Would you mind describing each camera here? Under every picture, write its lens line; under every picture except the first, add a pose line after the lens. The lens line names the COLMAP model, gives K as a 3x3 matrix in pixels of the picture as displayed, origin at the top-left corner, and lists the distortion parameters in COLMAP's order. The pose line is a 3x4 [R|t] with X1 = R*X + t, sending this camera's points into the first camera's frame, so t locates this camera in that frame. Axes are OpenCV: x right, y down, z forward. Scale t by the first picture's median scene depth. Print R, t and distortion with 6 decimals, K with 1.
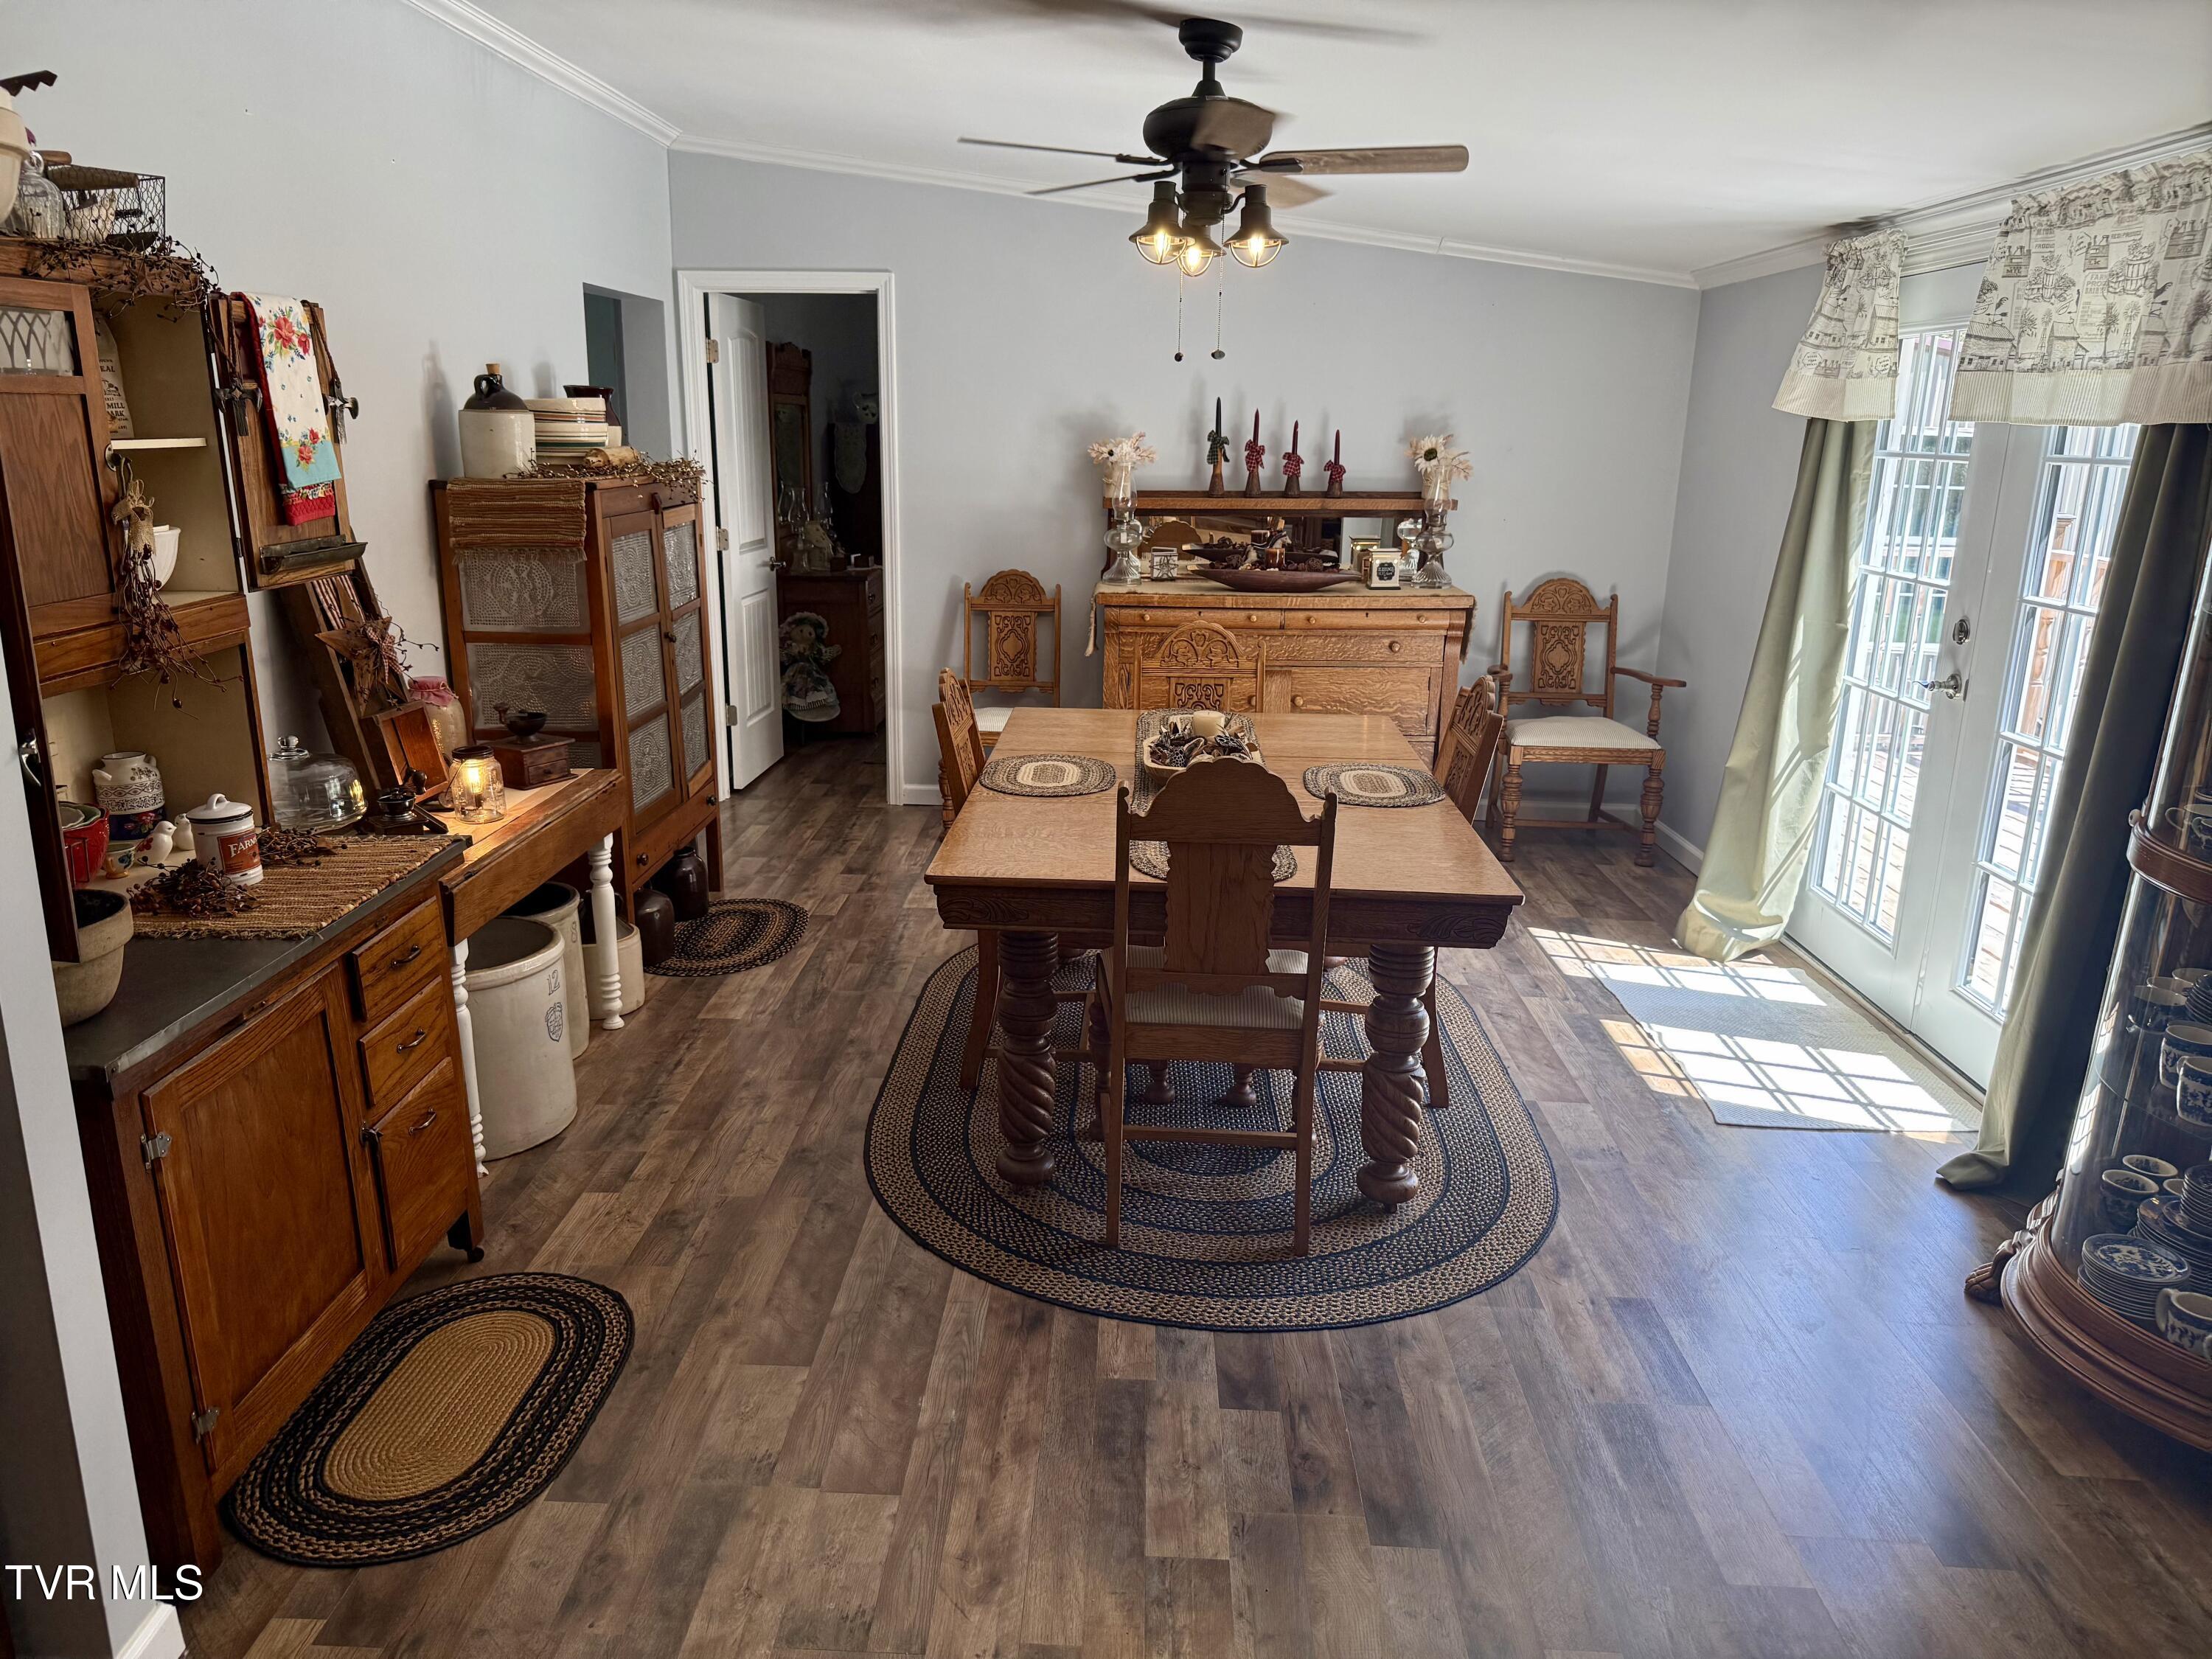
lens RADIAL K [[1556.4, 0, 1049.9], [0, 1556.4, 845.7], [0, 0, 1]] dist [0.063857, -0.050438]
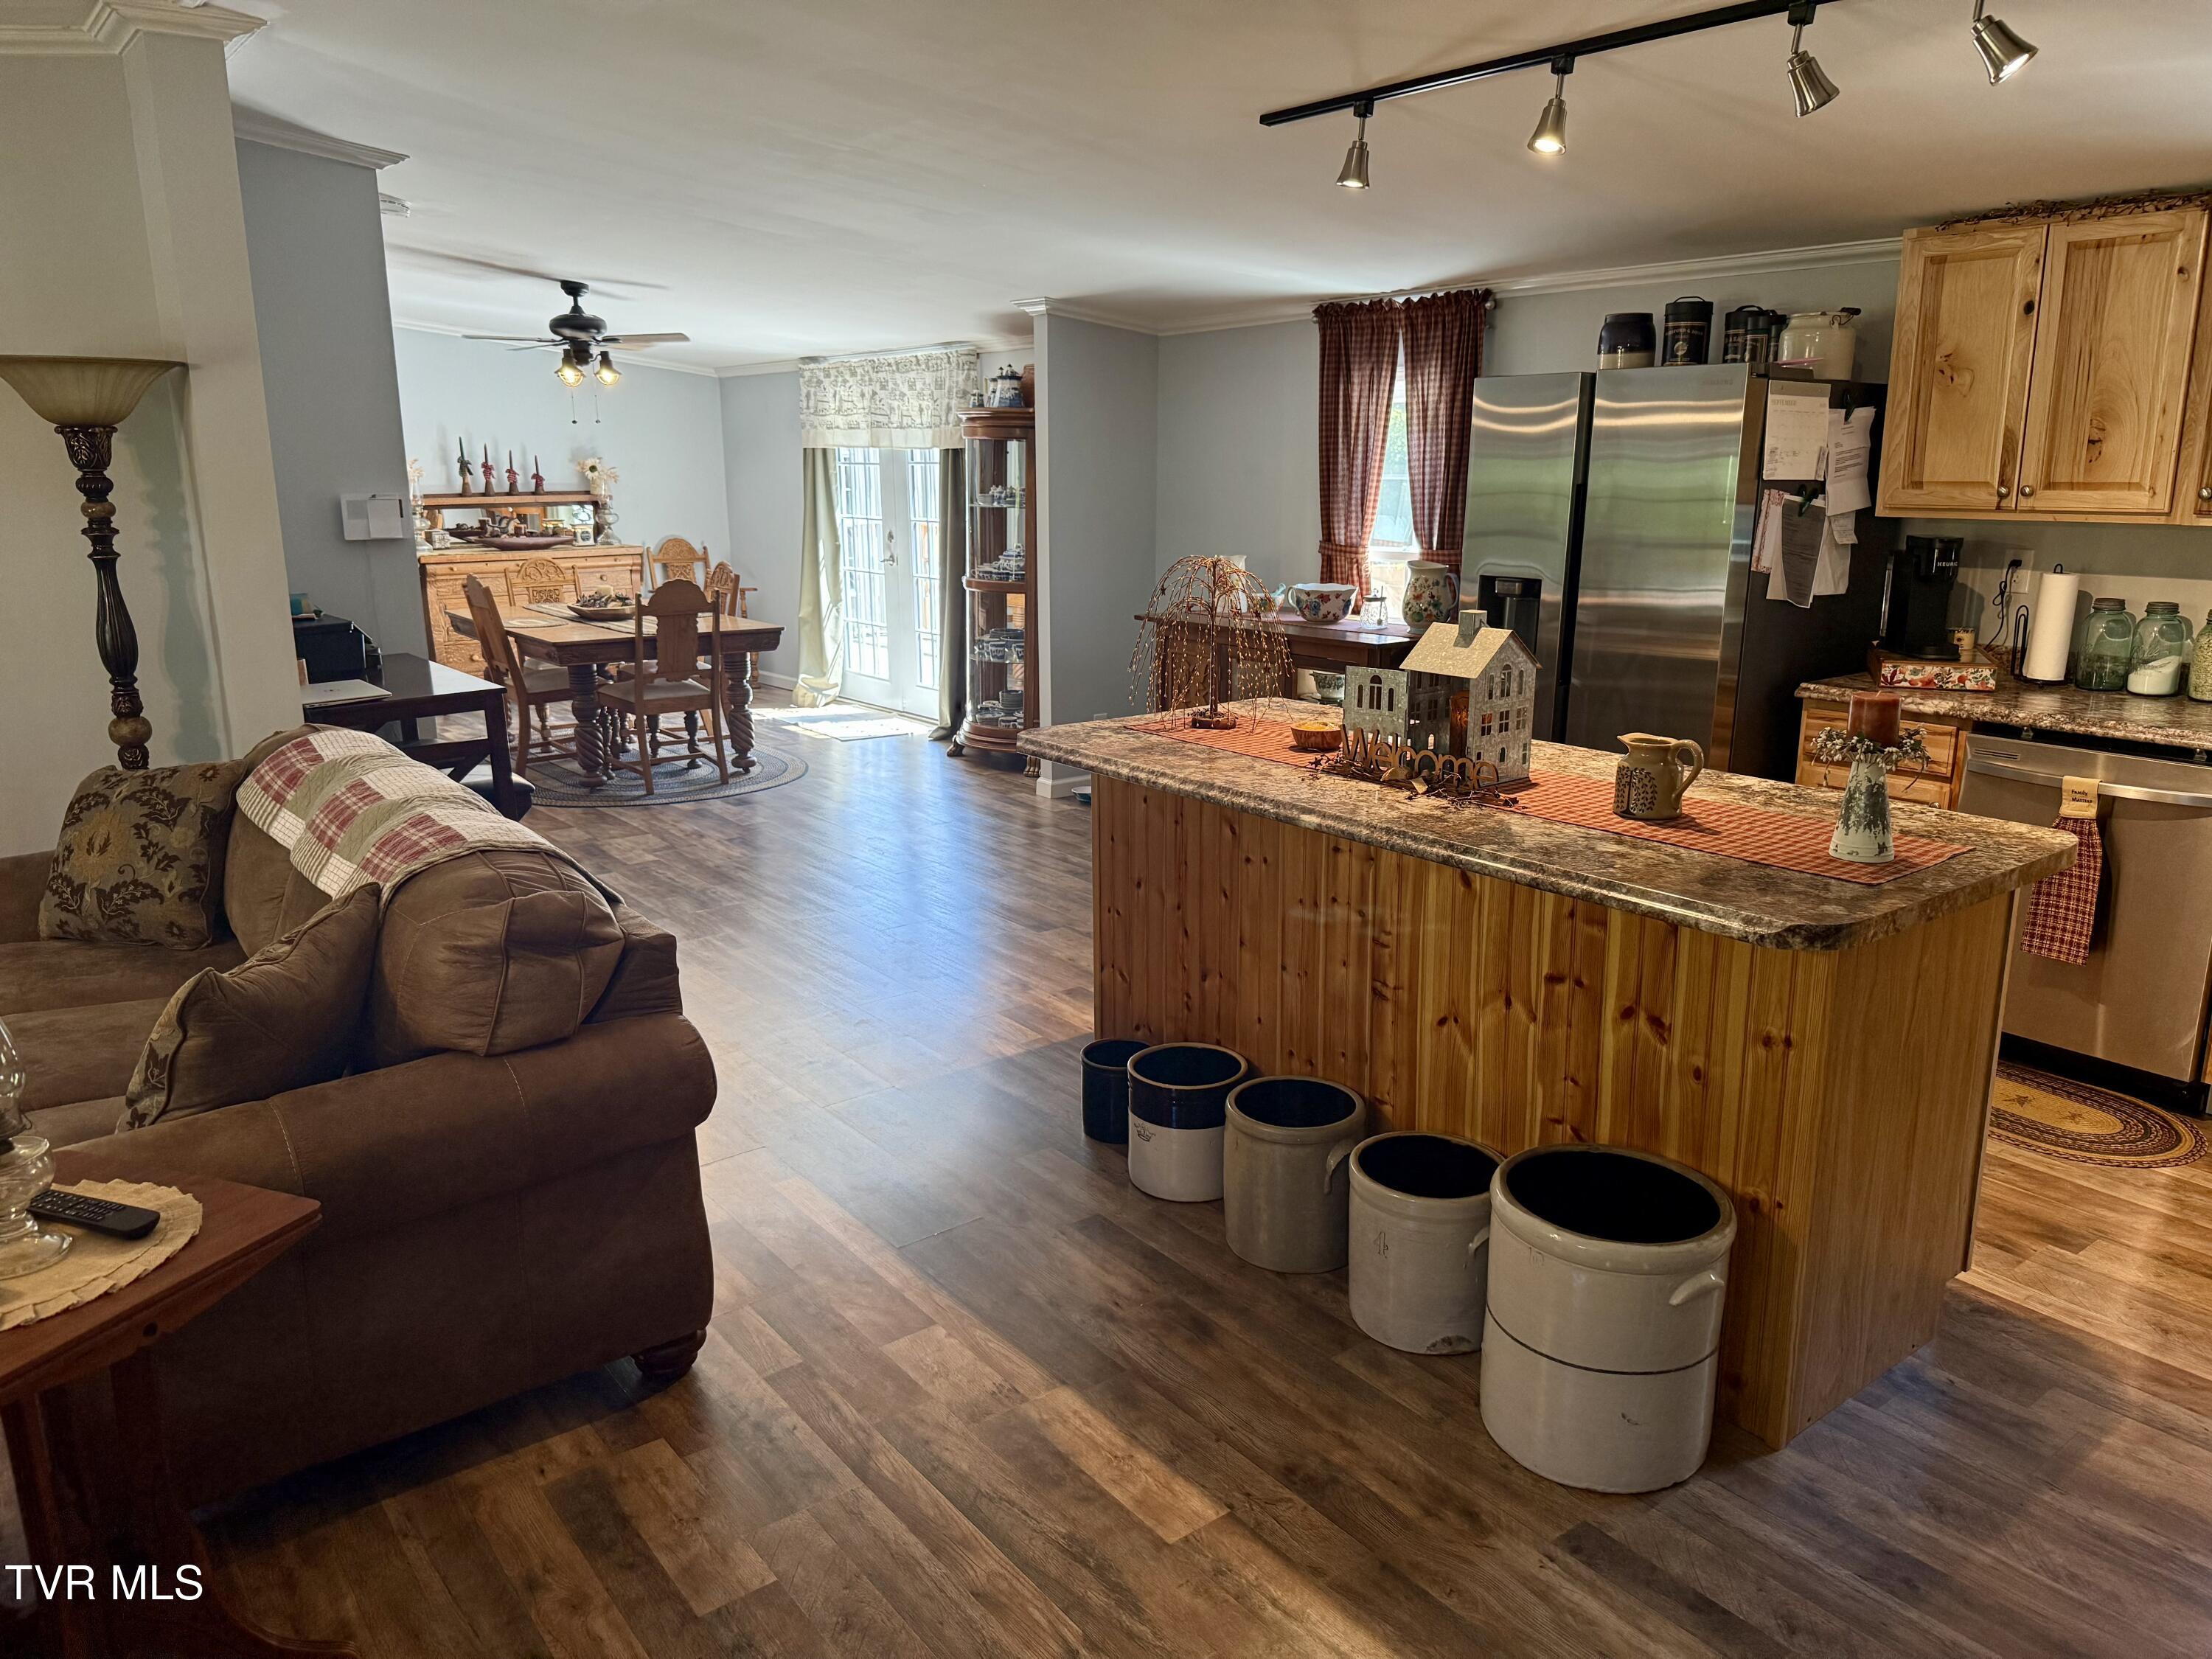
lens RADIAL K [[1589.3, 0, 1106.0], [0, 1589.3, 829.5], [0, 0, 1]] dist [-0.000988, -0.001911]
pose [[0.761520, -0.164503, 0.626918, -0.777842], [0.180988, 0.982750, 0.038025, 0.277083], [-0.622359, 0.084508, 0.778157, -1.063416]]
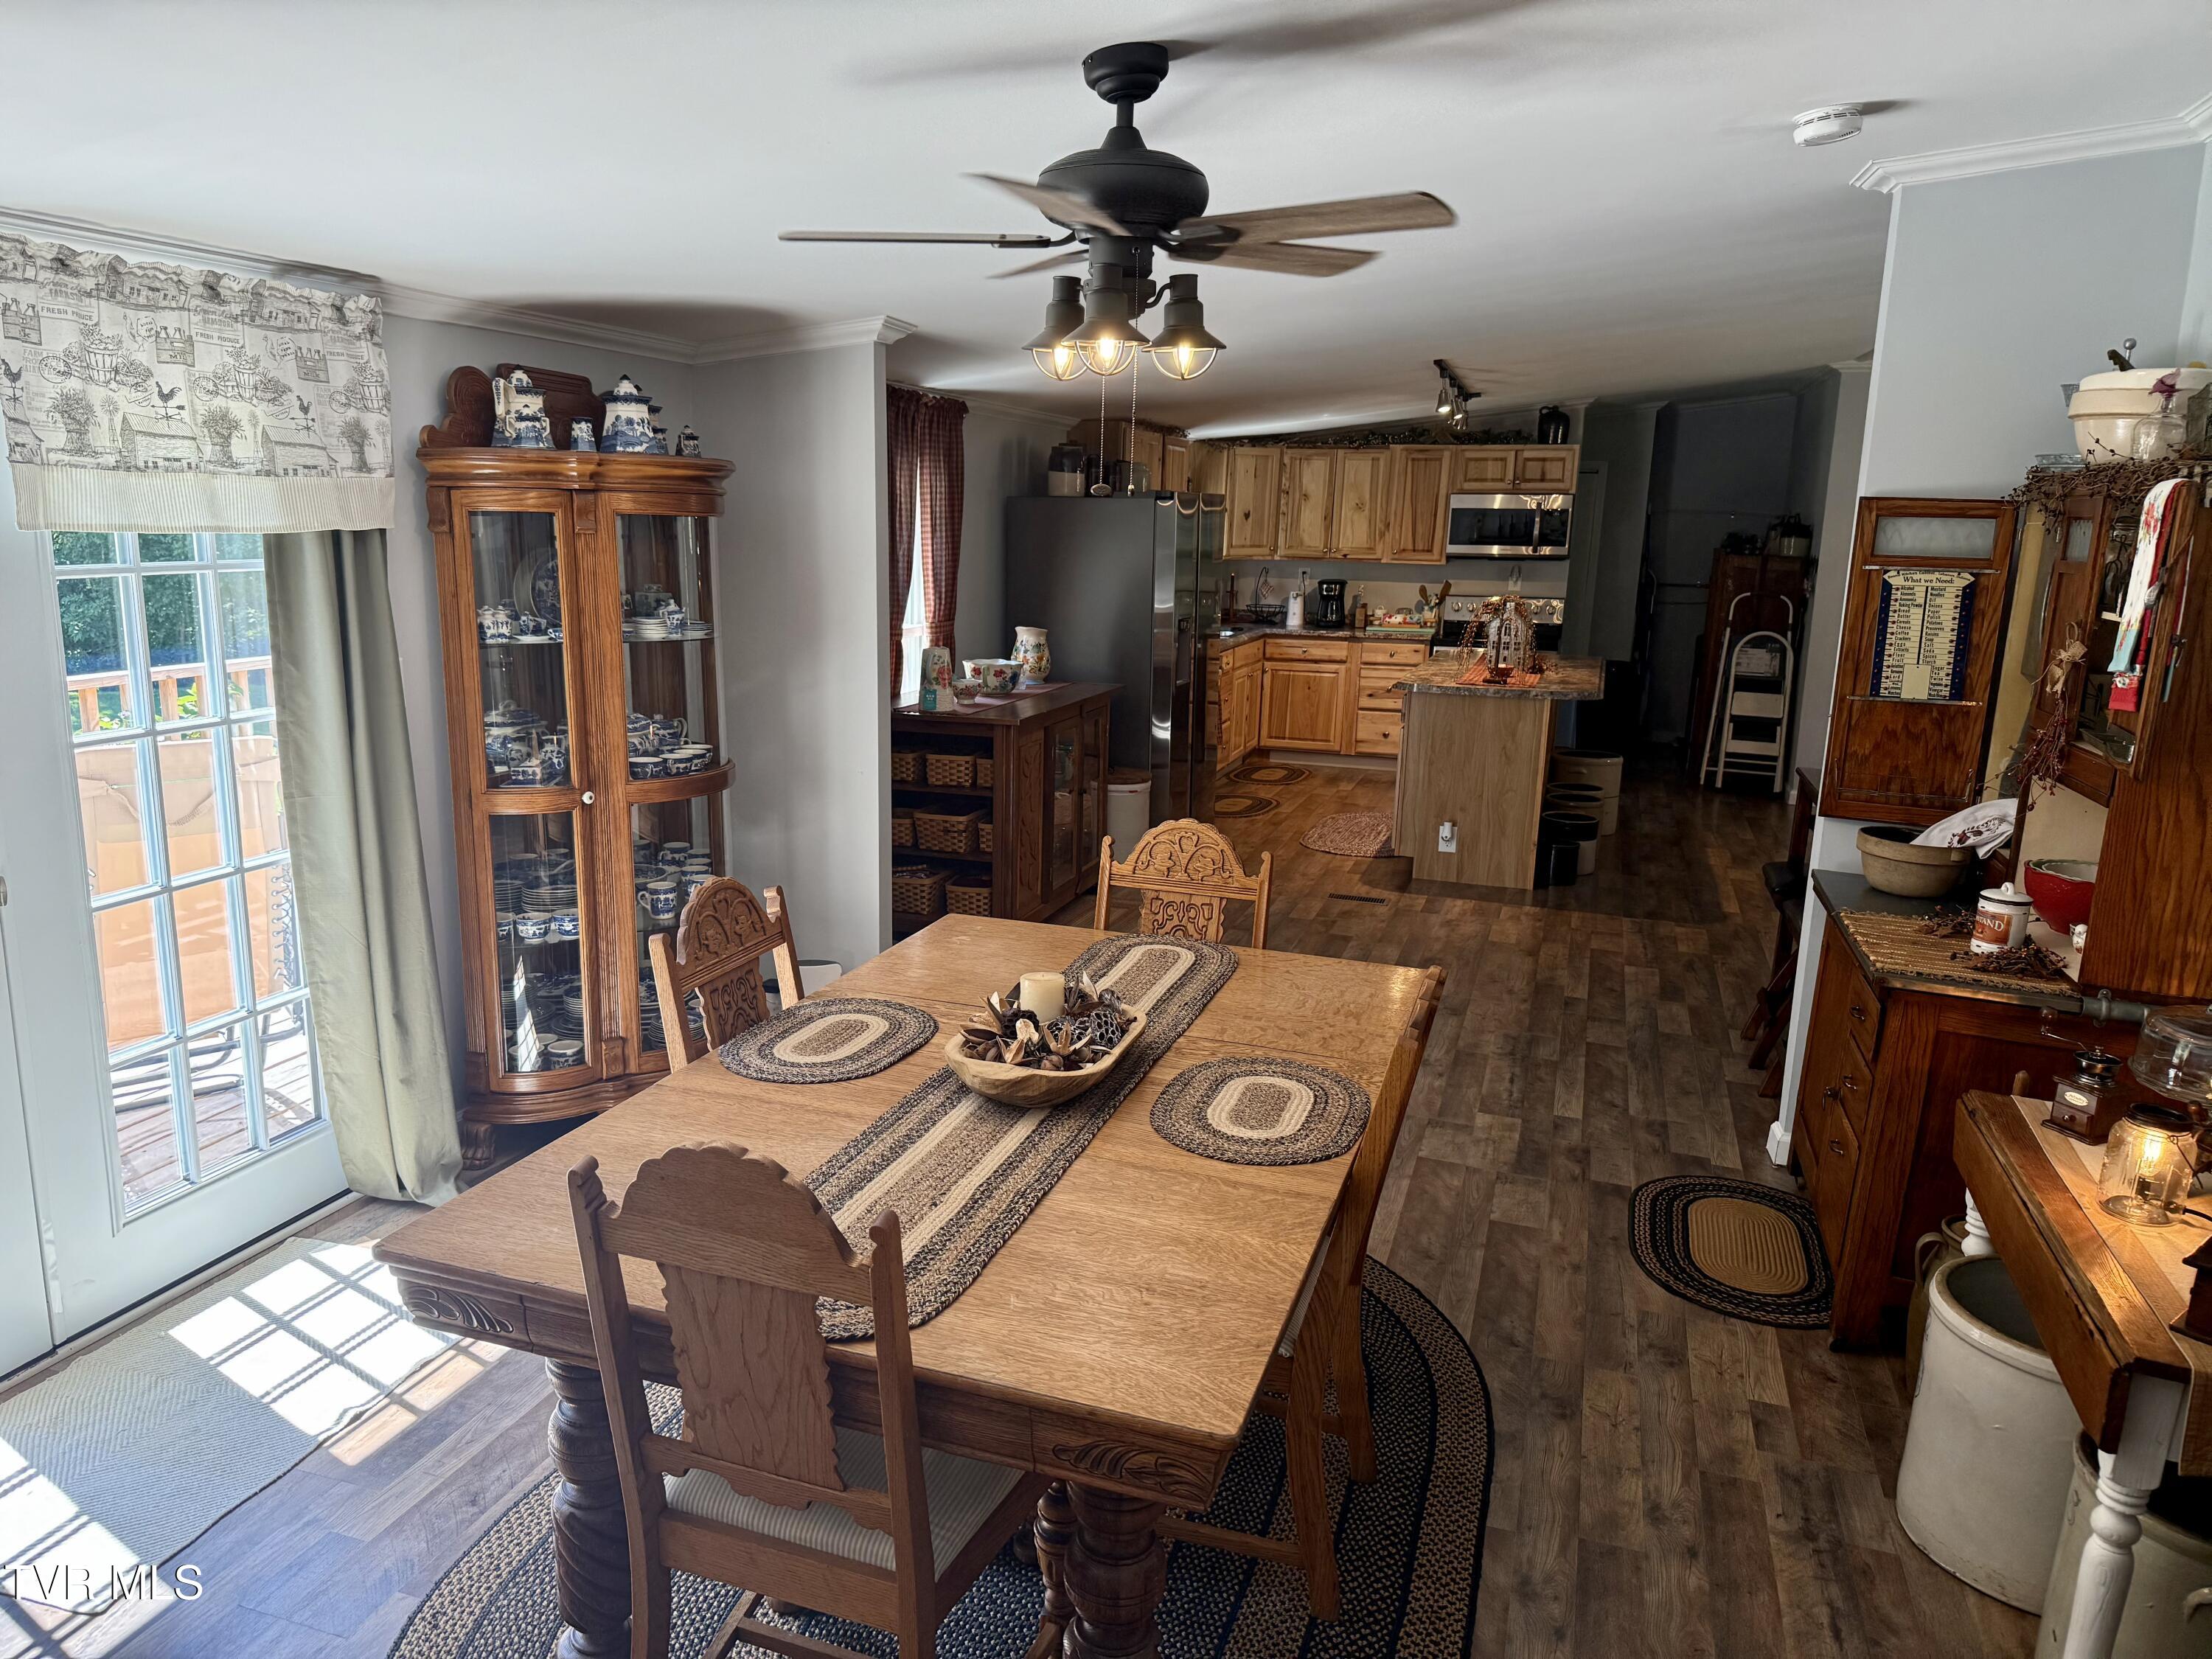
lens RADIAL K [[1567.0, 0, 1106.0], [0, 1567.0, 829.5], [0, 0, 1]] dist [0.148135, -0.212089]
pose [[-0.969808, -0.085362, 0.228441, -0.084889], [0.025795, 0.895577, 0.444159, -0.473519], [-0.242501, 0.436641, -0.866336, 1.627696]]
